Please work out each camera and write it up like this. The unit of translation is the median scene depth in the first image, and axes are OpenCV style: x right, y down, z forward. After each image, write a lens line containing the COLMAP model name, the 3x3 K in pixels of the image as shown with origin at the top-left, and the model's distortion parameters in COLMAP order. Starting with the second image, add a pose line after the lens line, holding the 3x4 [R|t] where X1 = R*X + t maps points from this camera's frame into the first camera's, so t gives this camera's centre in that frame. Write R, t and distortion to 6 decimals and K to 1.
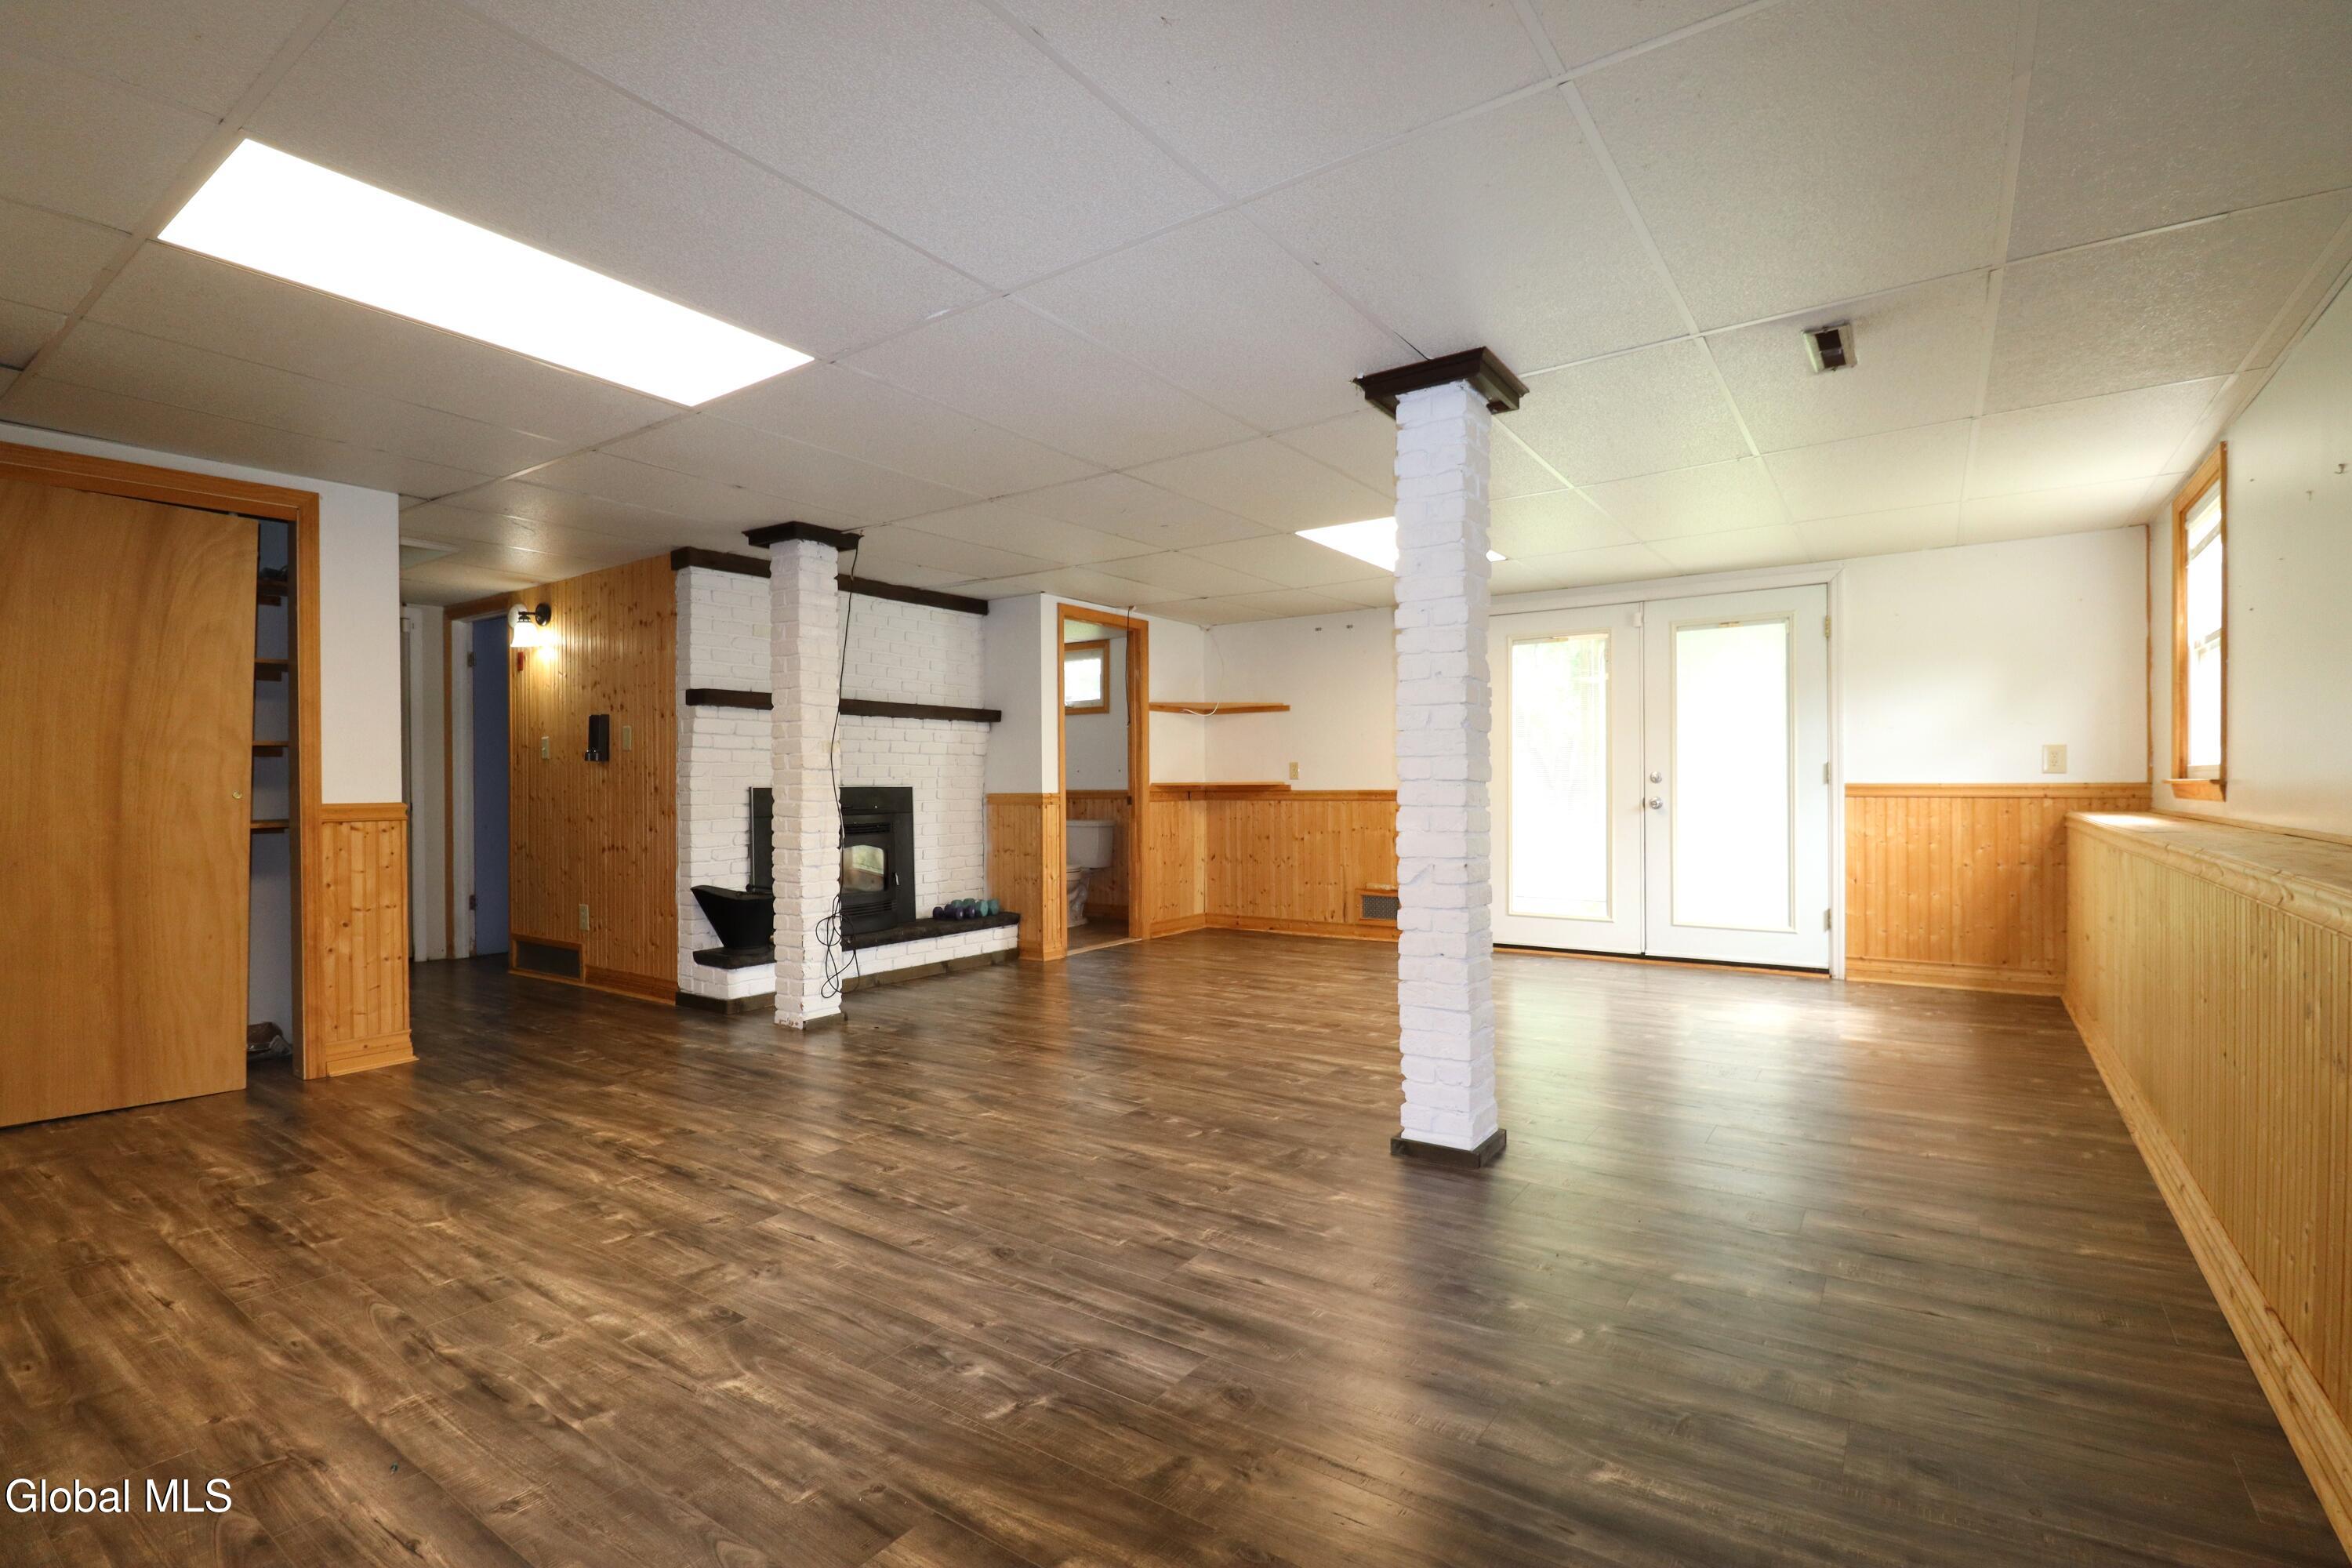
lens RADIAL K [[1074.1, 0, 1167.0], [0, 1074.1, 794.4], [0, 0, 1]] dist [-0.000640, -0.017171]
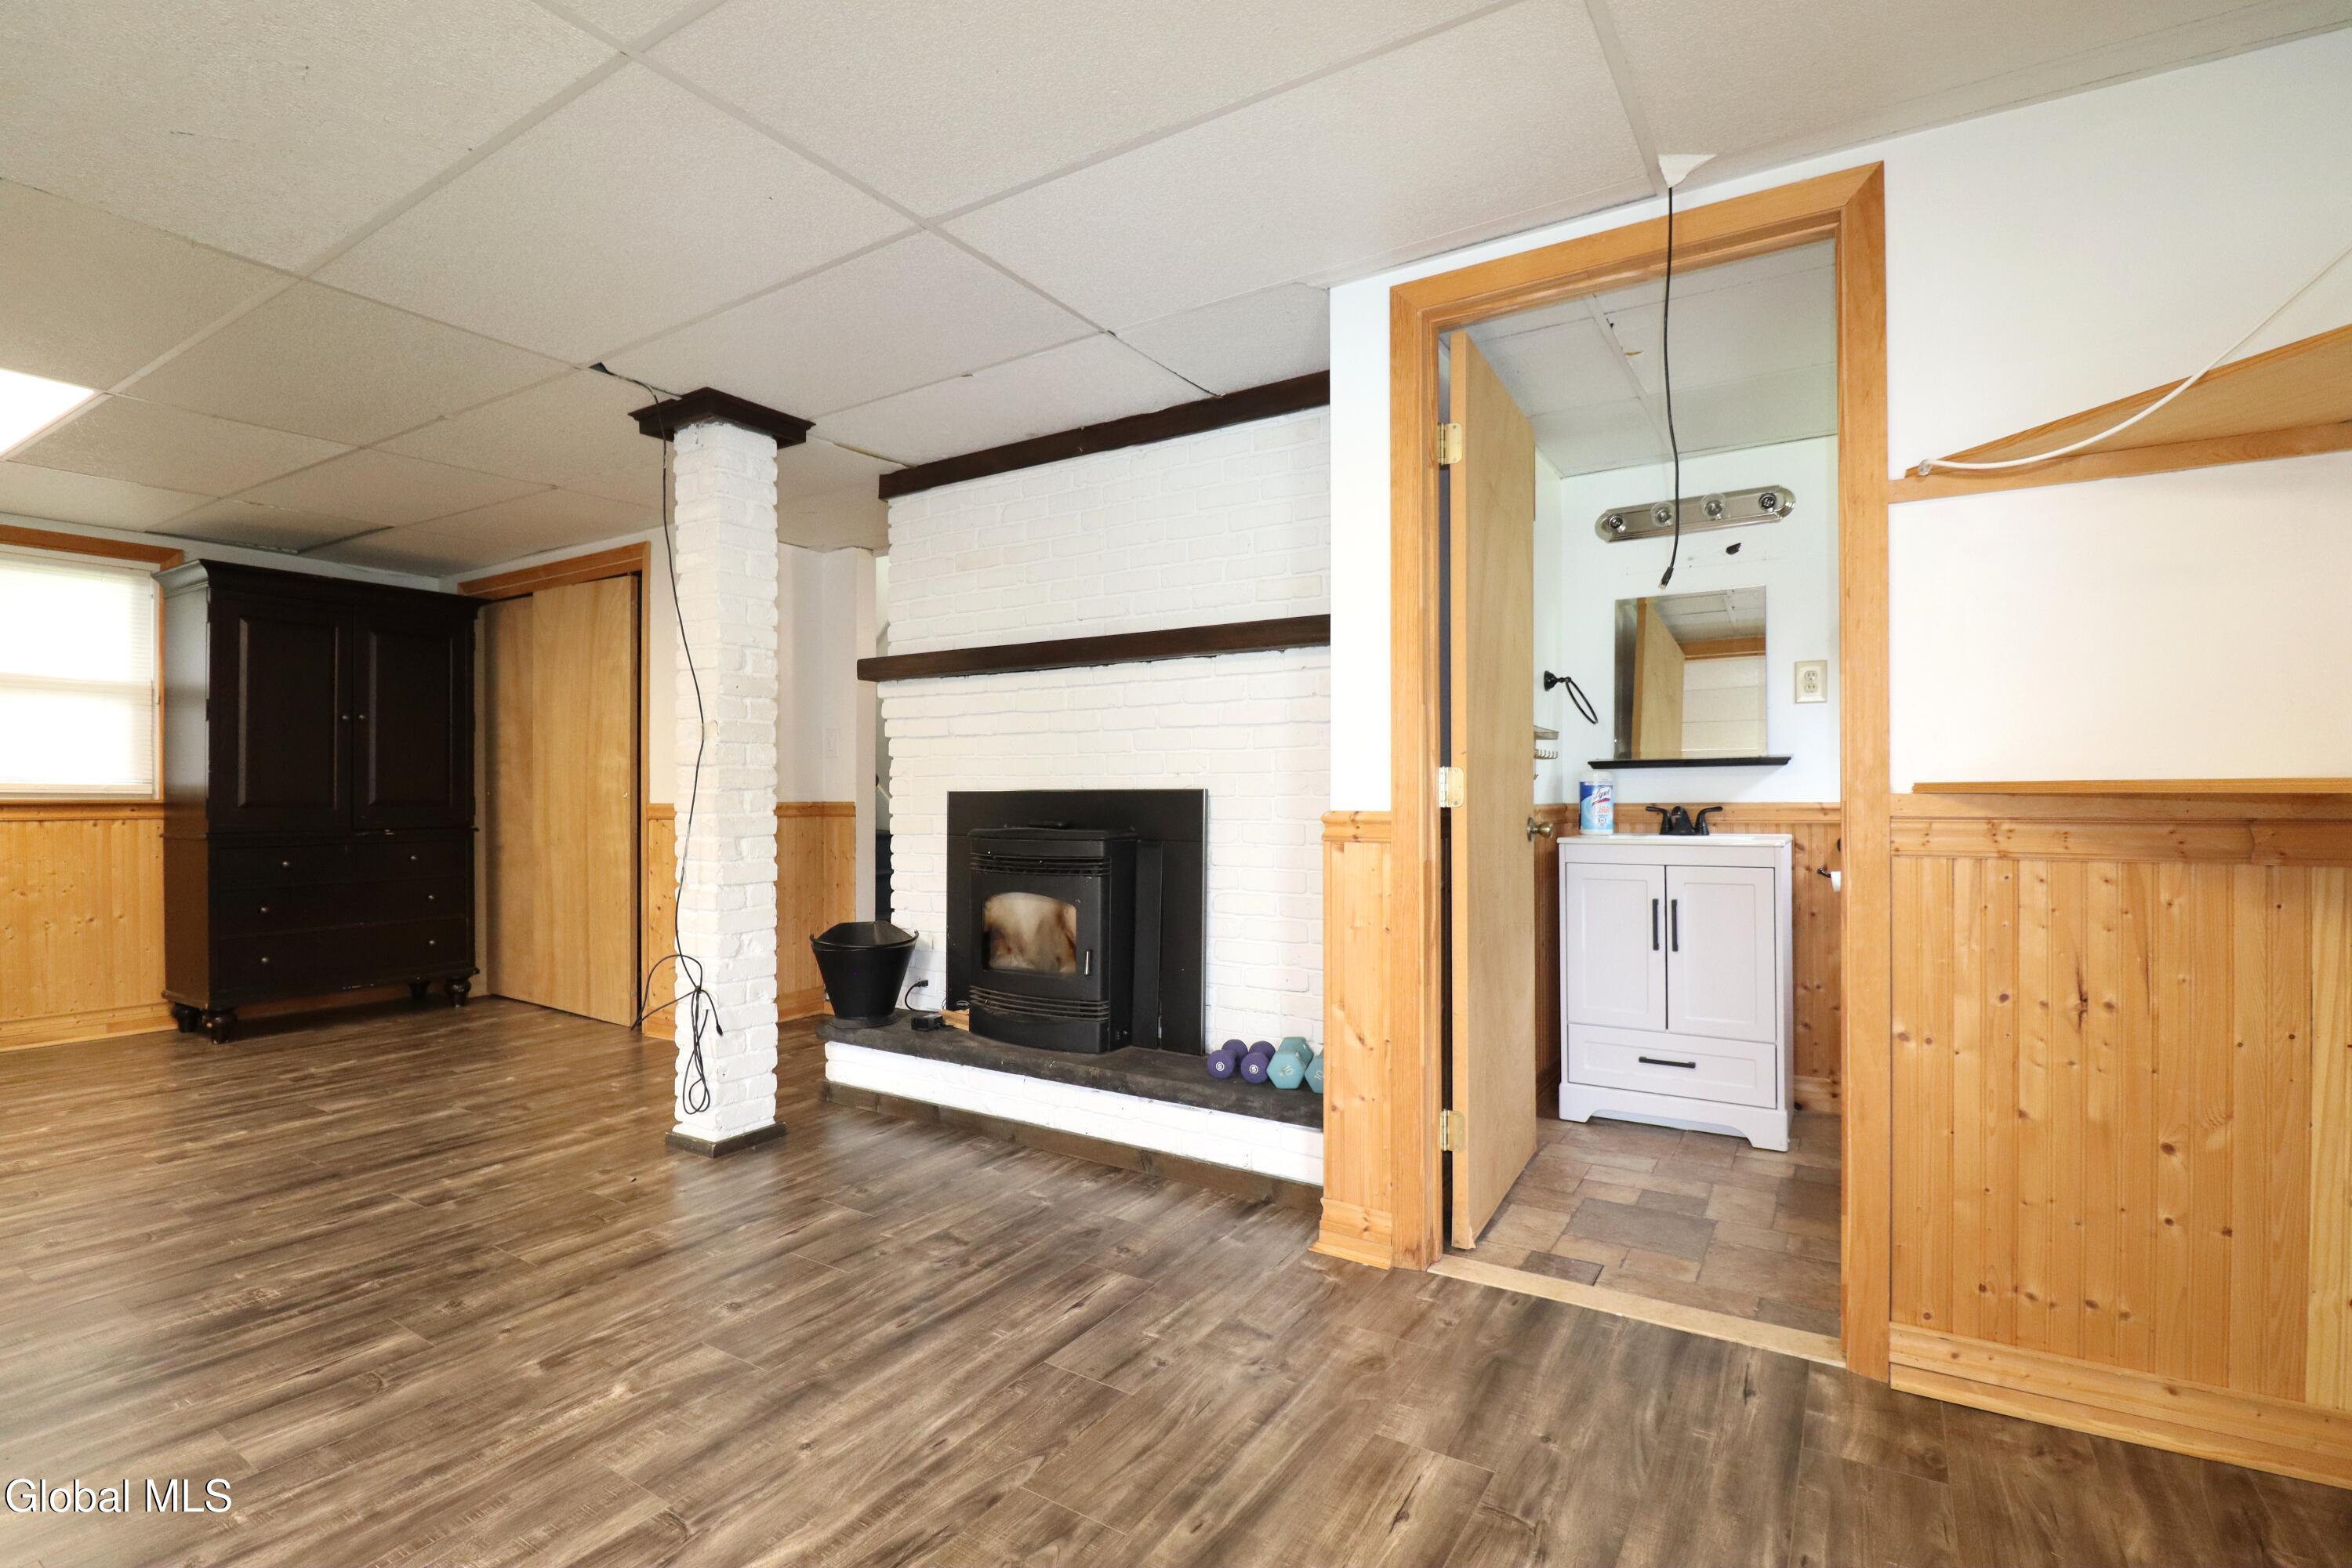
lens RADIAL K [[1090.4, 0, 1165.3], [0, 1090.4, 788.0], [0, 0, 1]] dist [-0.002092, -0.012605]
pose [[0.050088, 0.002202, -0.998742, 0.300163], [-0.007527, 0.999970, 0.001827, -0.010627], [0.998716, 0.007426, 0.050103, 1.025885]]
